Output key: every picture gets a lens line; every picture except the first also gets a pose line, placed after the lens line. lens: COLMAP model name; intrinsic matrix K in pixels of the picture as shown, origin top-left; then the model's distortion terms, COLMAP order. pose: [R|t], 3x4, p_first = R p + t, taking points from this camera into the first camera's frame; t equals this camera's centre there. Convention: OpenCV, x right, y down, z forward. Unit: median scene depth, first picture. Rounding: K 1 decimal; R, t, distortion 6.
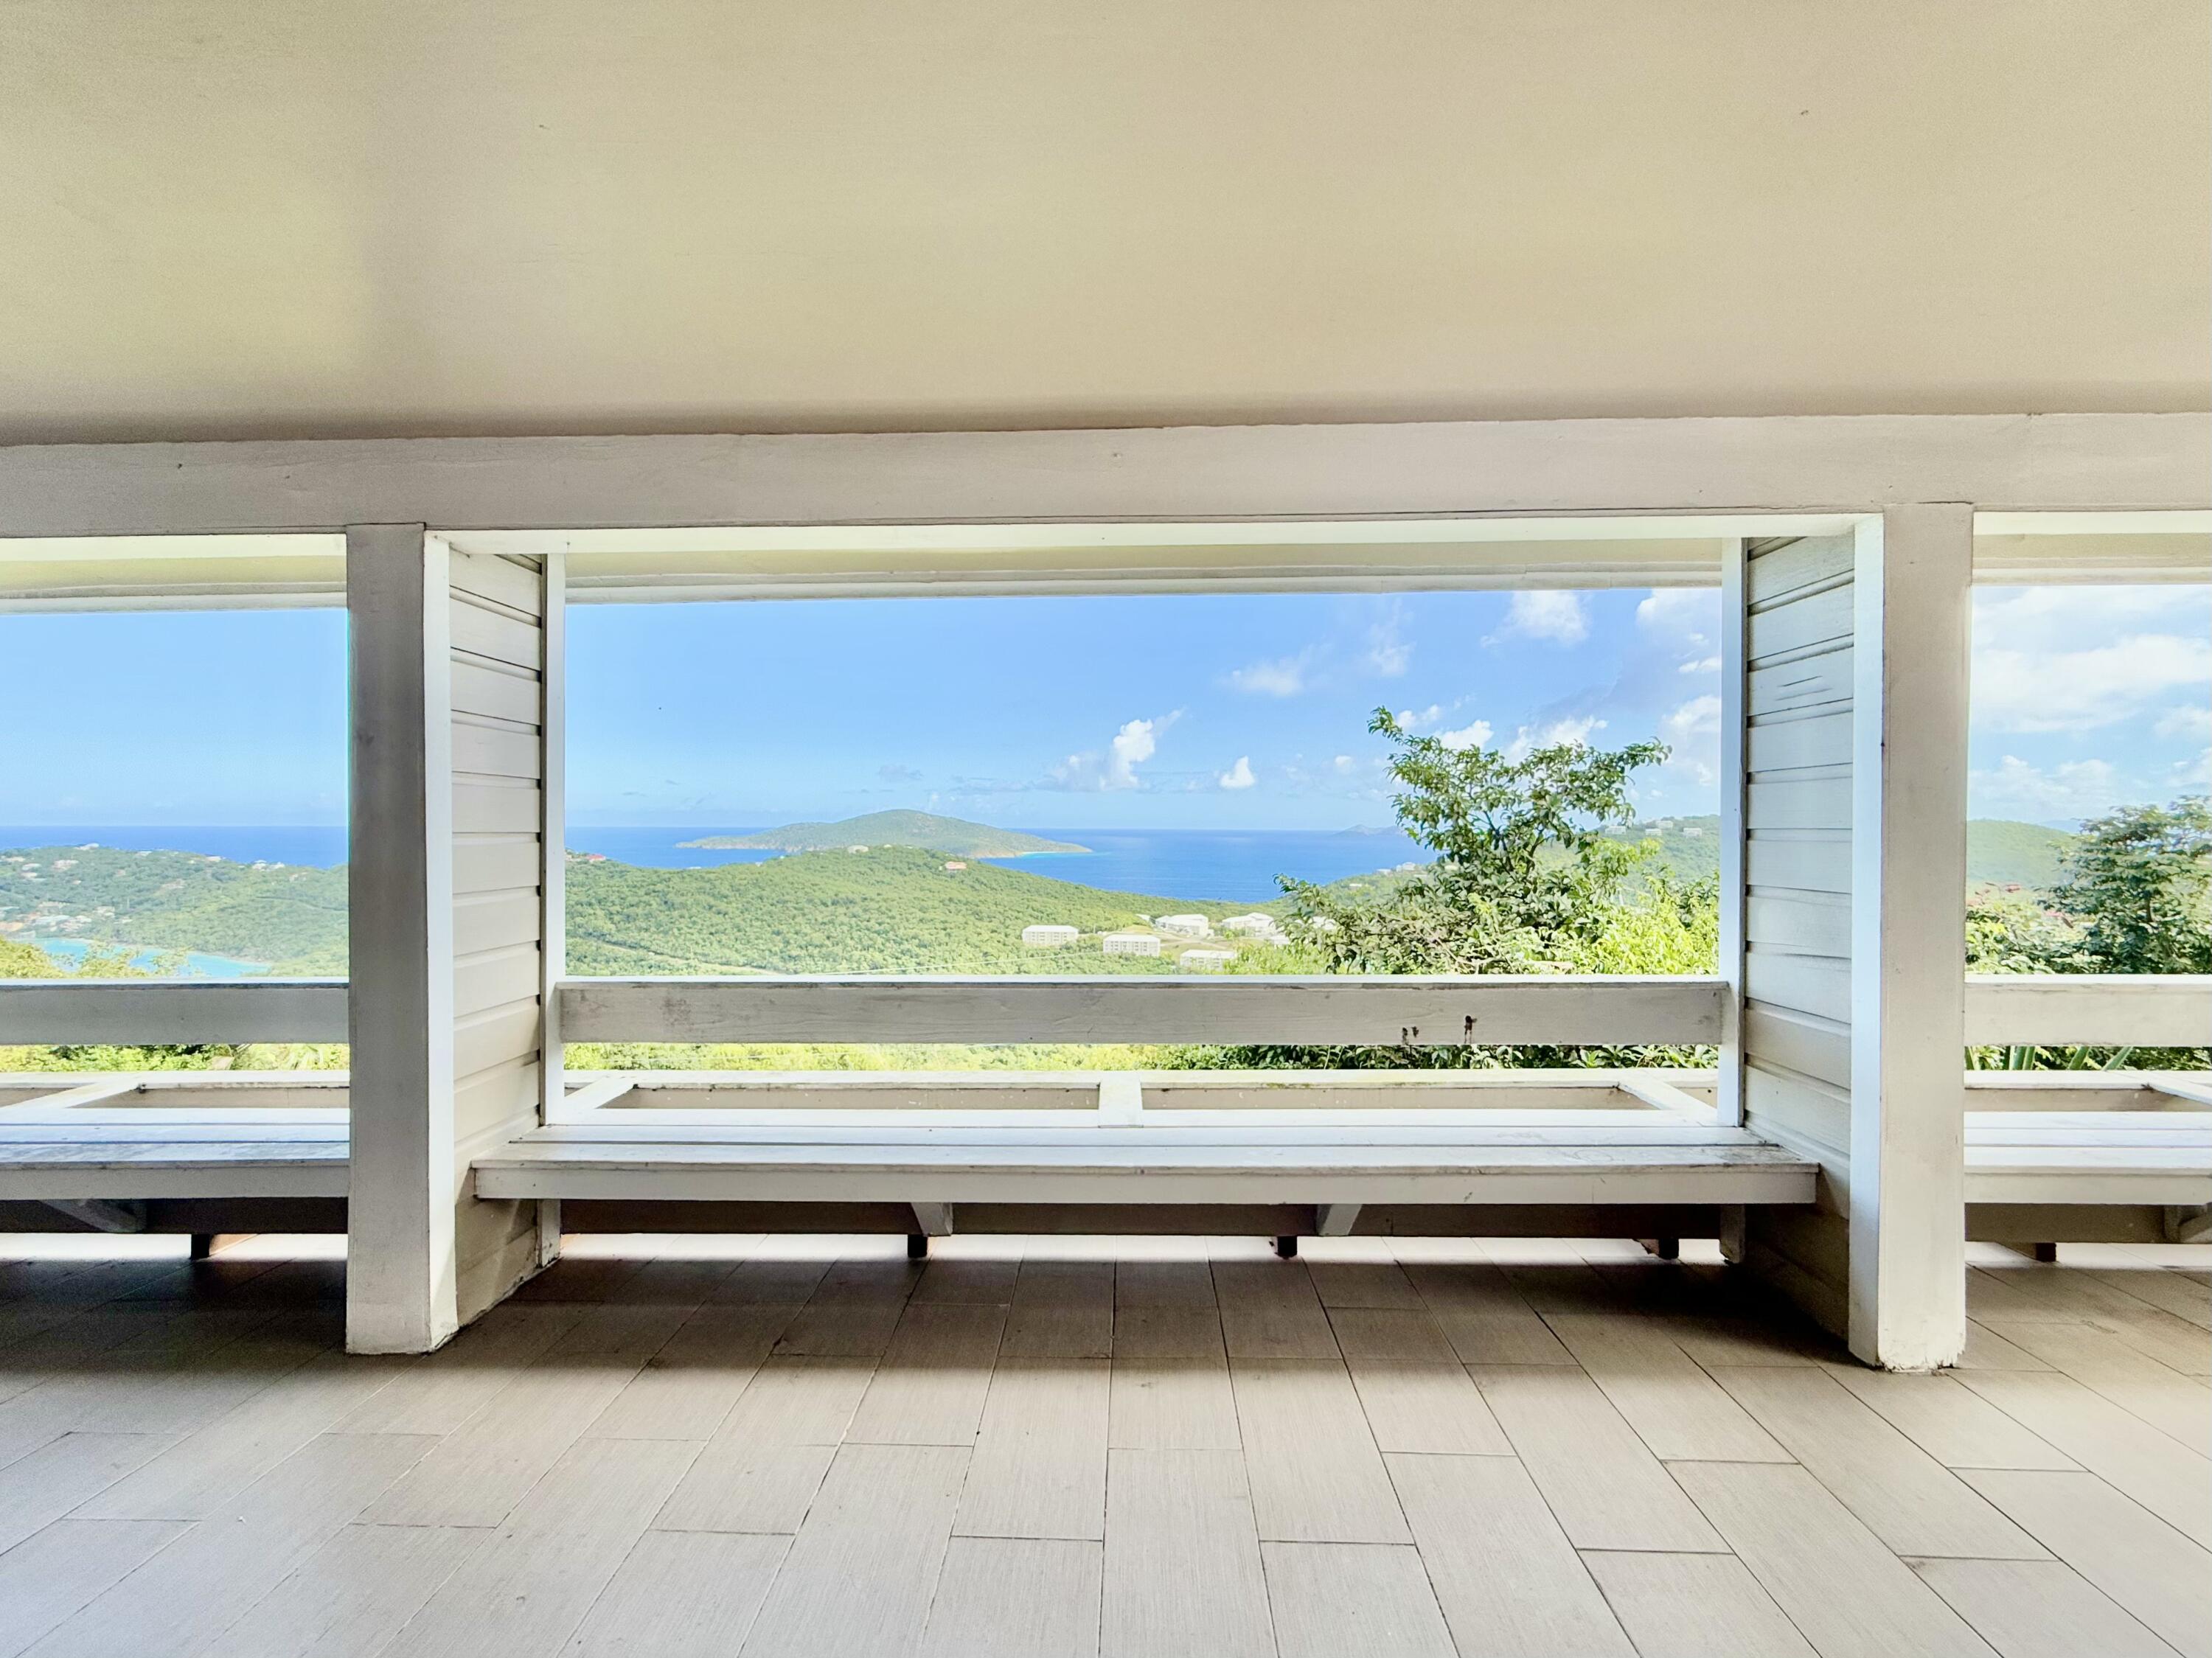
lens RADIAL K [[886.6, 0, 1099.5], [0, 886.6, 825.7], [0, 0, 1]] dist [-0.002155, -0.000263]
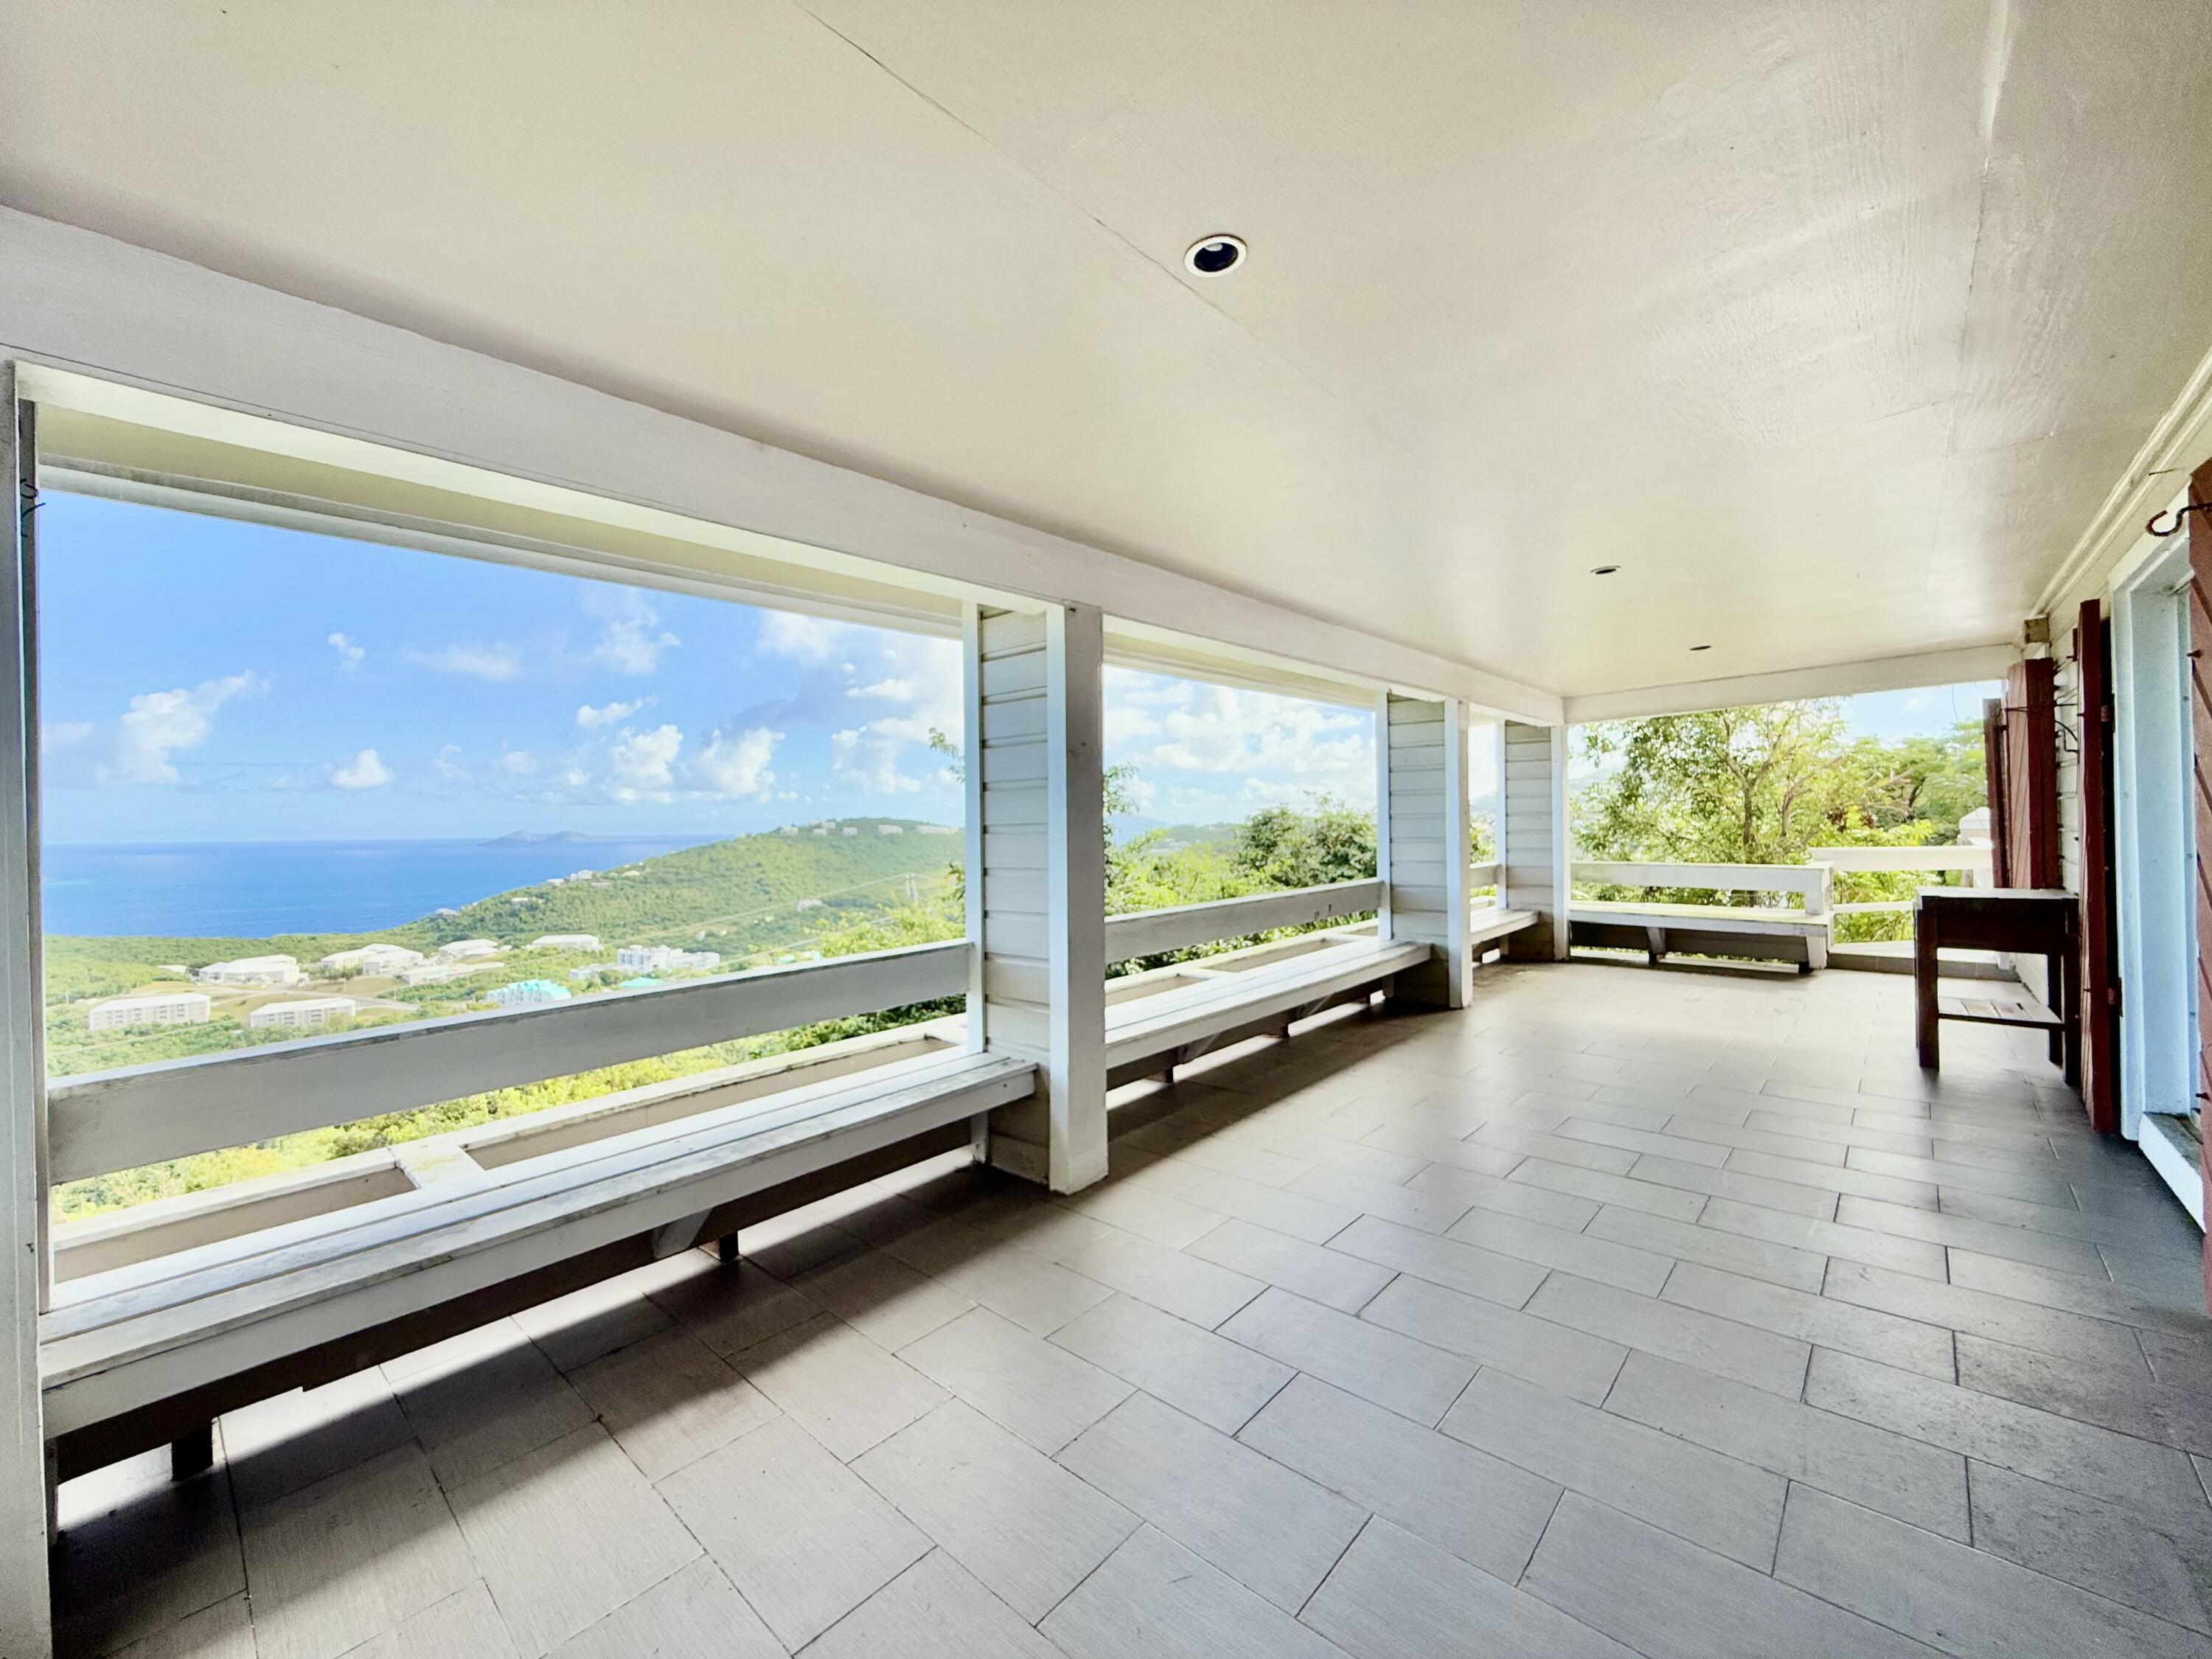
lens RADIAL K [[886.7, 0, 1099.5], [0, 886.7, 826.2], [0, 0, 1]] dist [-0.002155, -0.000263]
pose [[0.654421, -0.015953, 0.755962, -0.168099], [0.017990, 0.999823, 0.005526, 0.000944], [-0.755916, 0.009984, 0.654592, 0.004295]]
